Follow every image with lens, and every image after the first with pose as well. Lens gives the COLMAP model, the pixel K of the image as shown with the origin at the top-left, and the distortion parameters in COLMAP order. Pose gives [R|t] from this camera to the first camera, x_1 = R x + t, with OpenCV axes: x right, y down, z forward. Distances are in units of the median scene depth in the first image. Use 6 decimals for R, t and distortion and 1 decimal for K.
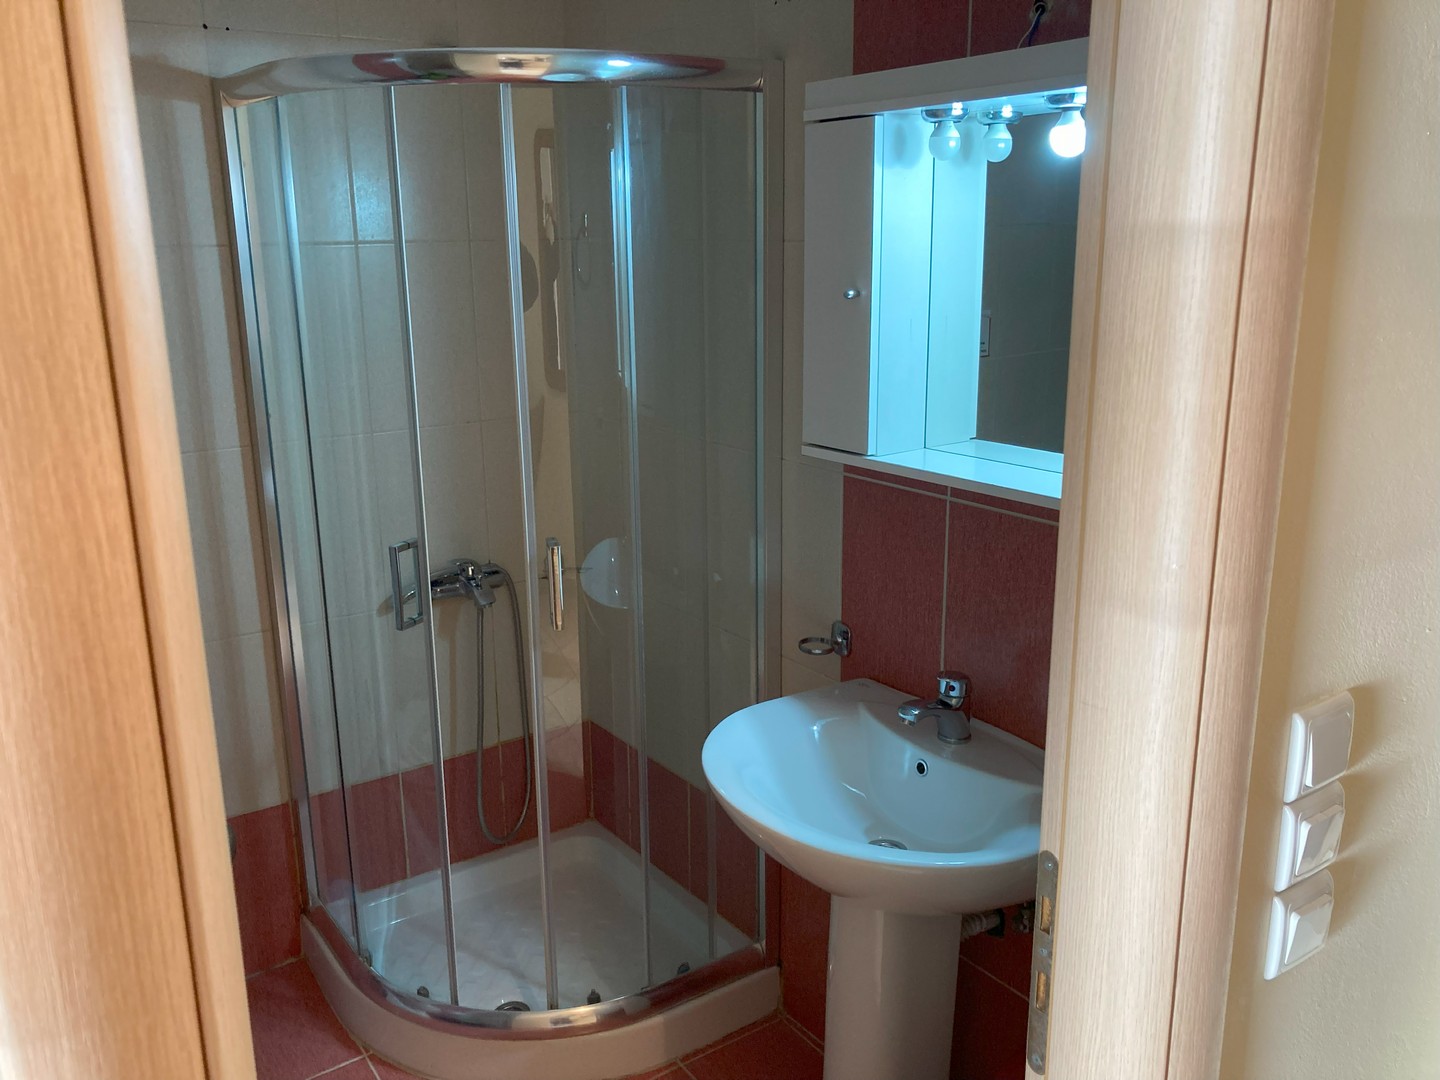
lens RADIAL K [[1198.6, 0, 720.0], [0, 1198.6, 540.0], [0, 0, 1]] dist [0.044834, -0.077011]
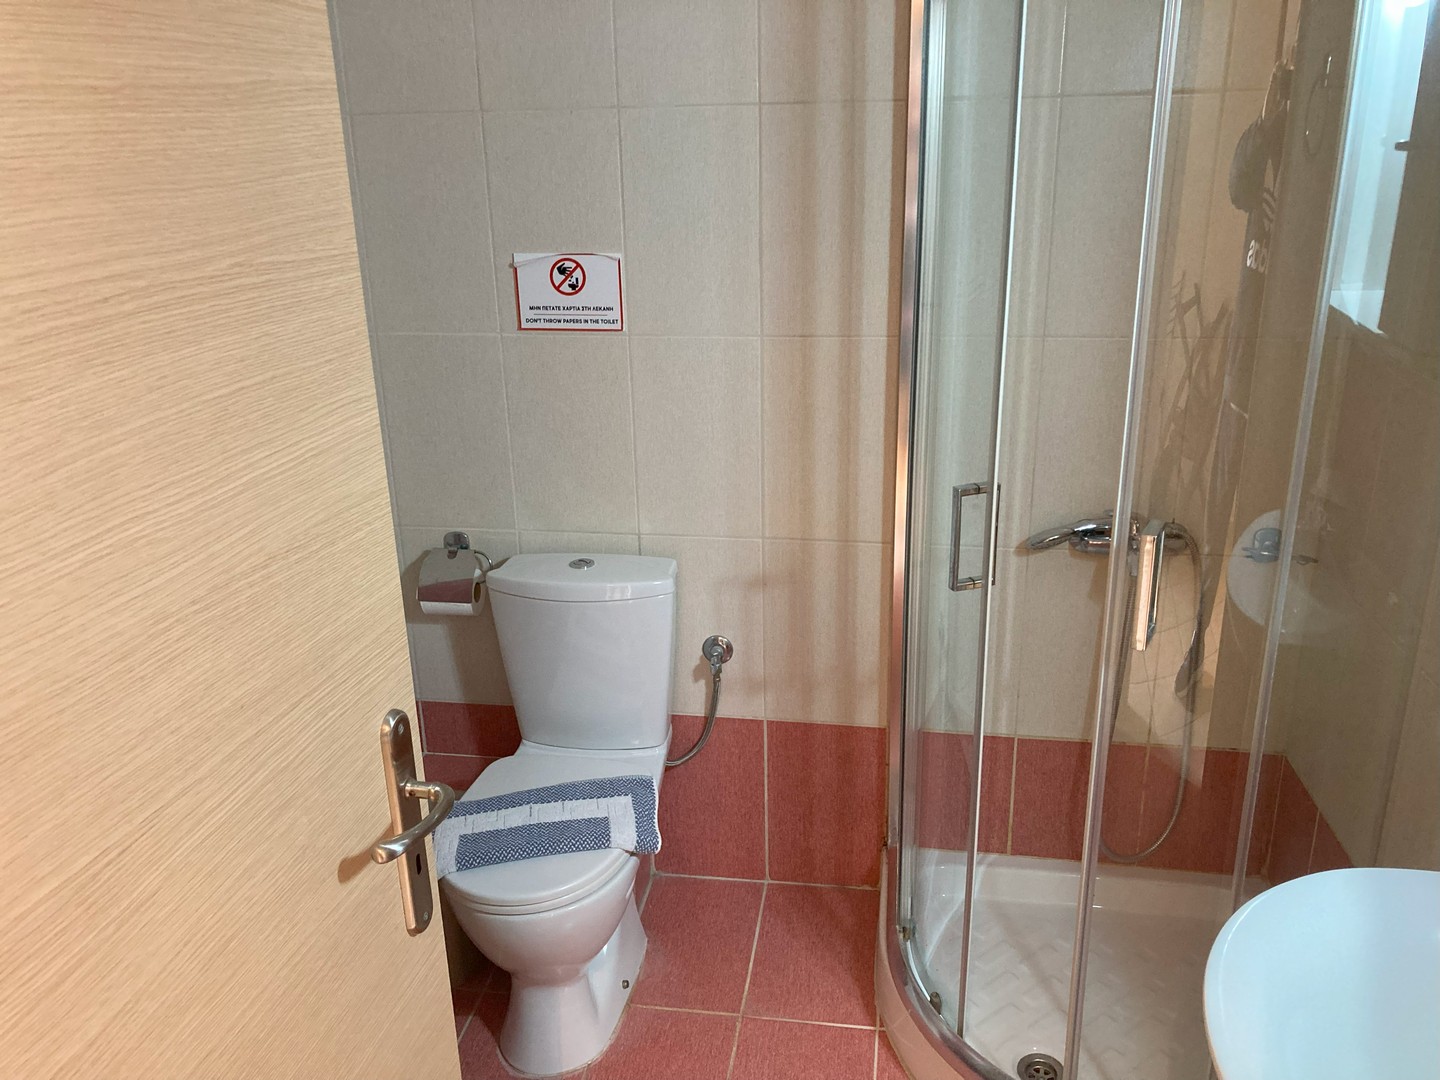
lens RADIAL K [[1198.6, 0, 720.0], [0, 1198.6, 540.0], [0, 0, 1]] dist [0.044834, -0.077011]
pose [[0.712674, 0.233271, -0.661575, 0.127604], [-0.160062, 0.972287, 0.170404, -0.059650], [0.682991, -0.015549, 0.730261, 0.259759]]
